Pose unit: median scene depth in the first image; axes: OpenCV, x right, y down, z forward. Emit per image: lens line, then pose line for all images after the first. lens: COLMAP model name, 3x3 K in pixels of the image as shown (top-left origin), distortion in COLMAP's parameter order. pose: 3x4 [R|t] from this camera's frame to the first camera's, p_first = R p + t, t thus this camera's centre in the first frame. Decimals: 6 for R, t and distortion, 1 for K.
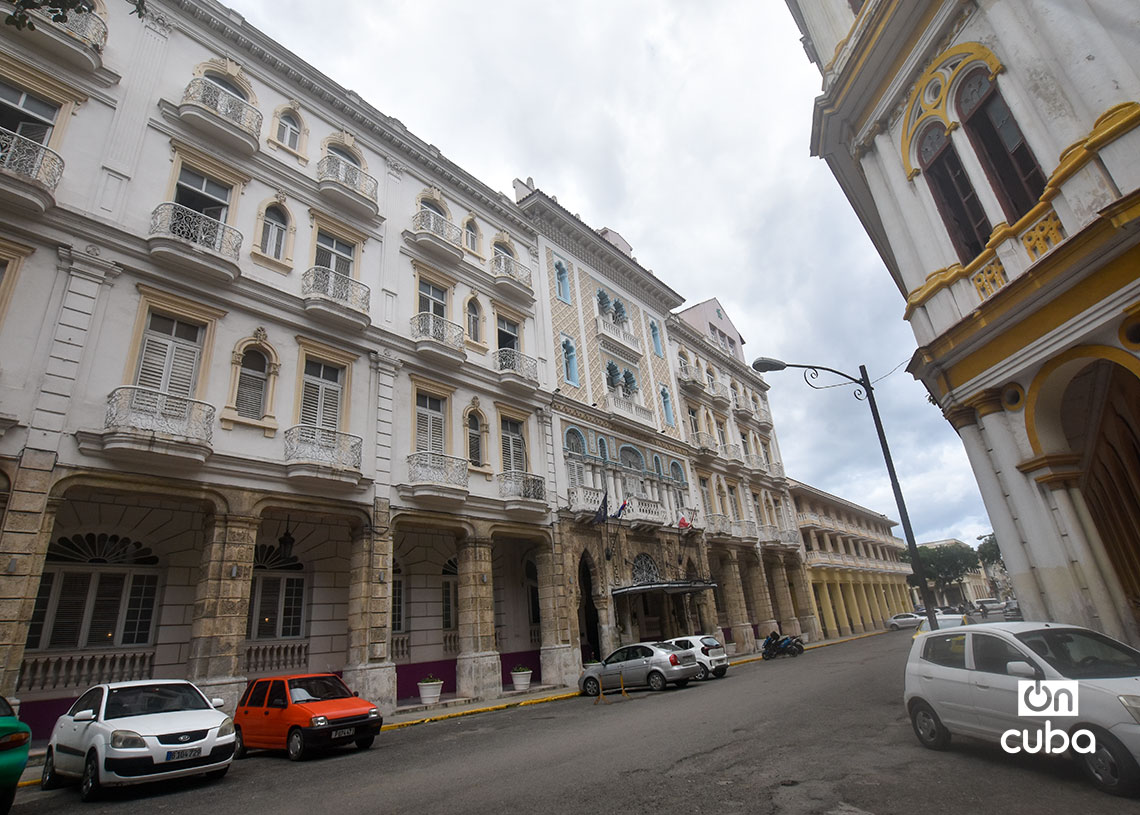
lens RADIAL K [[572.0, 0, 566.1], [0, 572.0, 409.3], [0, 0, 1]] dist [-0.006219, -0.000741]
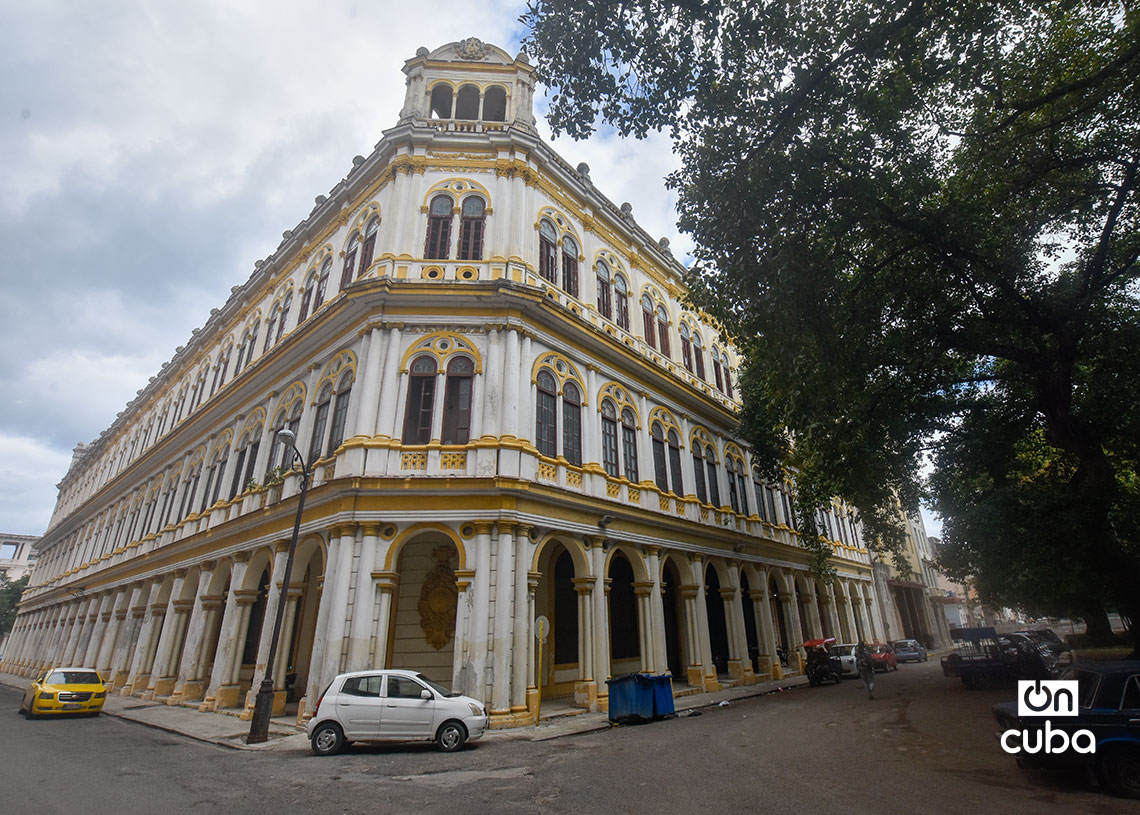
lens RADIAL K [[572.0, 0, 567.8], [0, 572.0, 405.0], [0, 0, 1]] dist [-0.006219, -0.000741]
pose [[0.032048, 0.456392, 0.889201, -0.837802], [-0.363051, 0.834207, -0.415081, 0.170952], [-0.931218, -0.309523, 0.192429, 0.311551]]
